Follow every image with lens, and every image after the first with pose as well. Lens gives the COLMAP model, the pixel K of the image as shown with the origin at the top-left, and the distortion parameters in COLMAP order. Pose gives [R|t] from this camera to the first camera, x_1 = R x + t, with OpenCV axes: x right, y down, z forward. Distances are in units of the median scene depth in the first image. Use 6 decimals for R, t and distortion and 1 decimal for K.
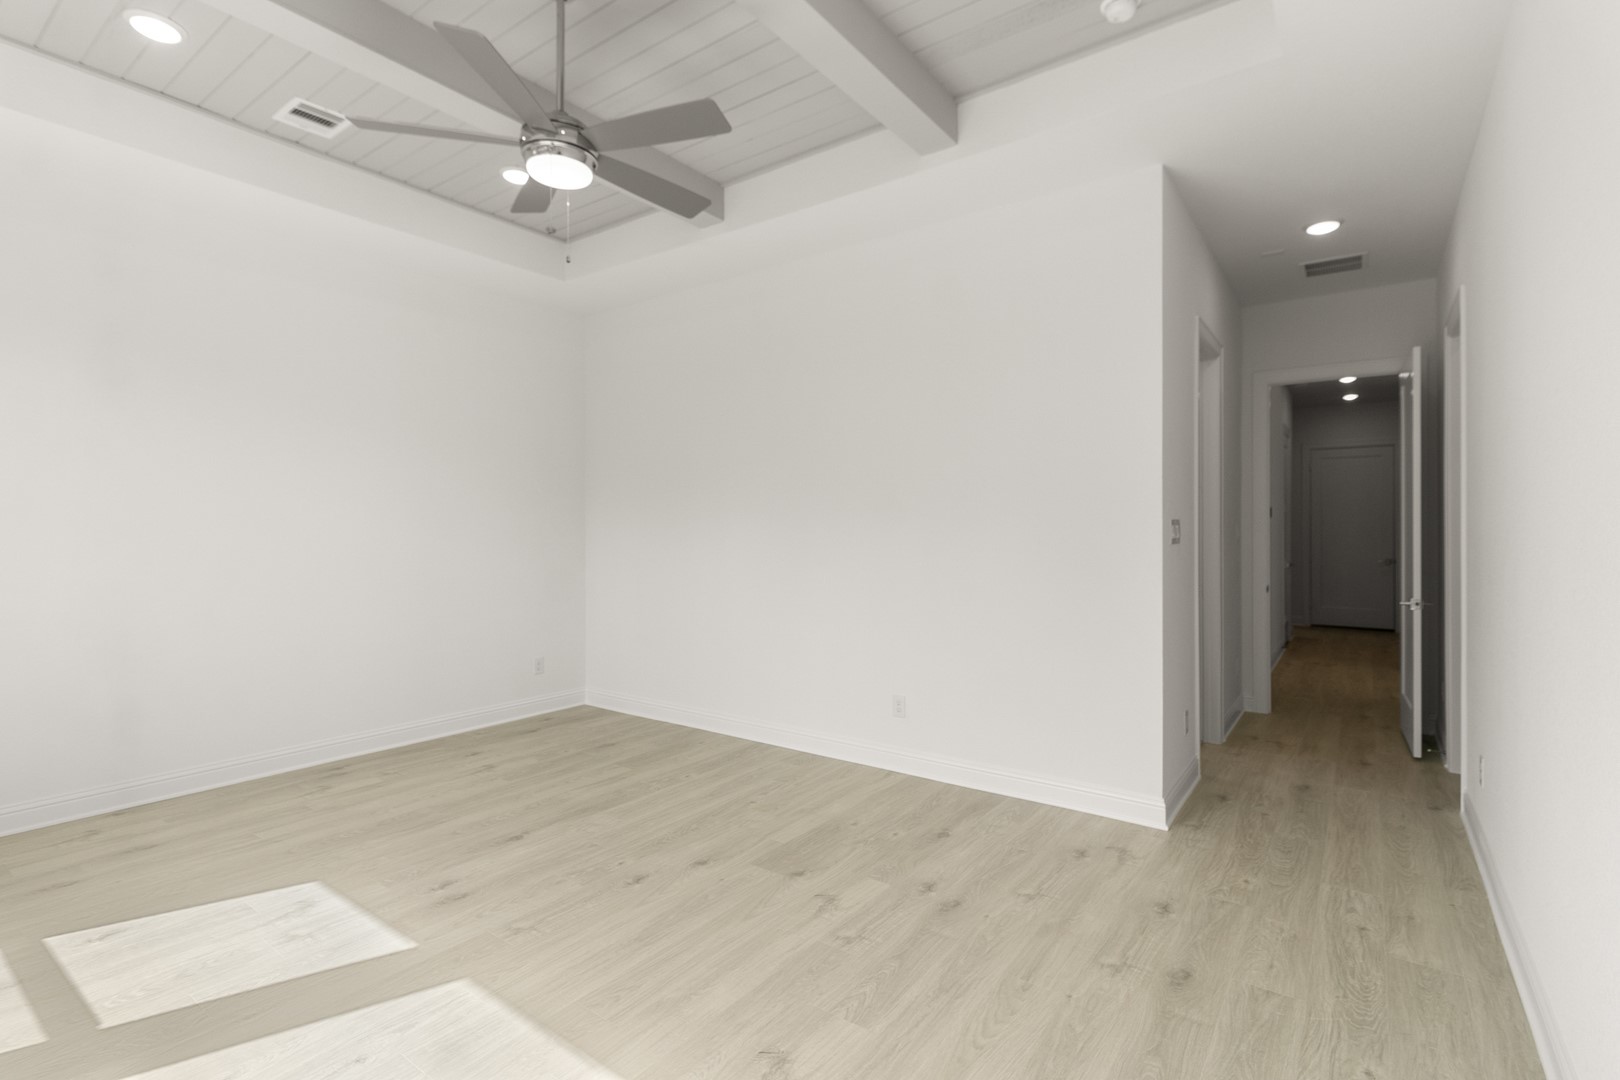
lens RADIAL K [[773.2, 0, 795.3], [0, 773.2, 529.1], [0, 0, 1]] dist [0.009738, -0.001663]
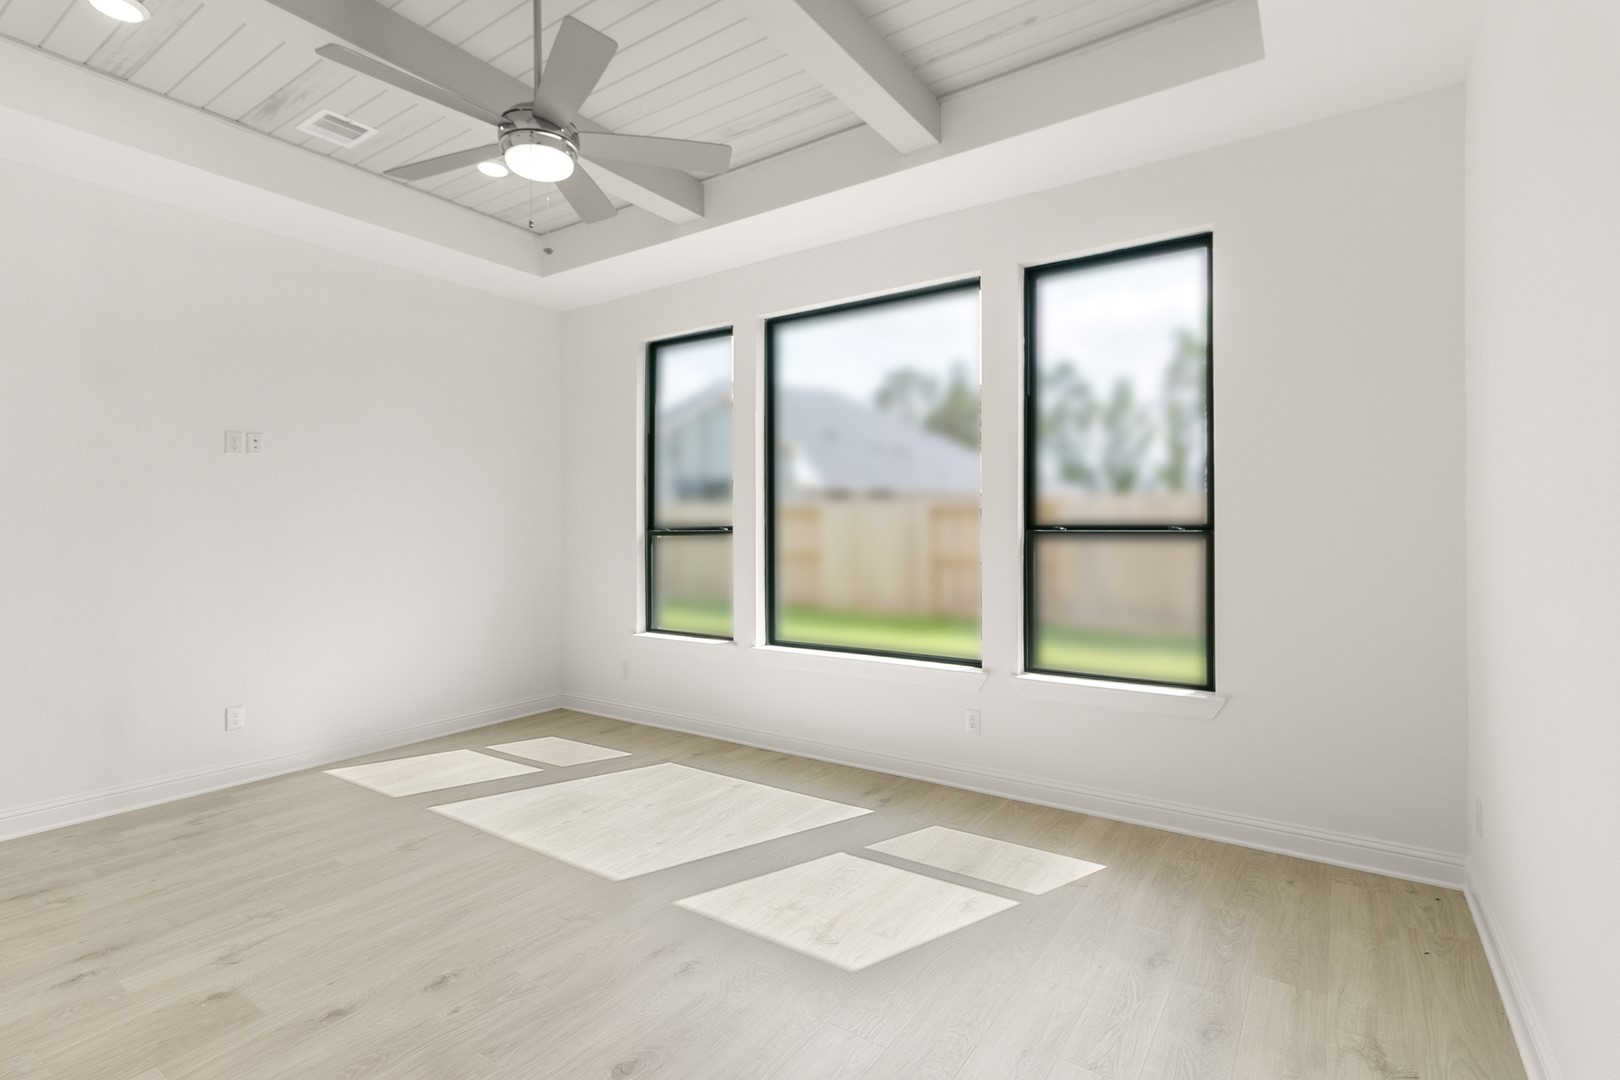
lens RADIAL K [[773.2, 0, 808.0], [0, 773.2, 523.9], [0, 0, 1]] dist [0.009738, -0.001663]
pose [[-0.998855, 0.003210, -0.047723, -0.595024], [0.003524, 0.999973, -0.006510, -0.000737], [0.047701, -0.006671, -0.998839, 2.002122]]
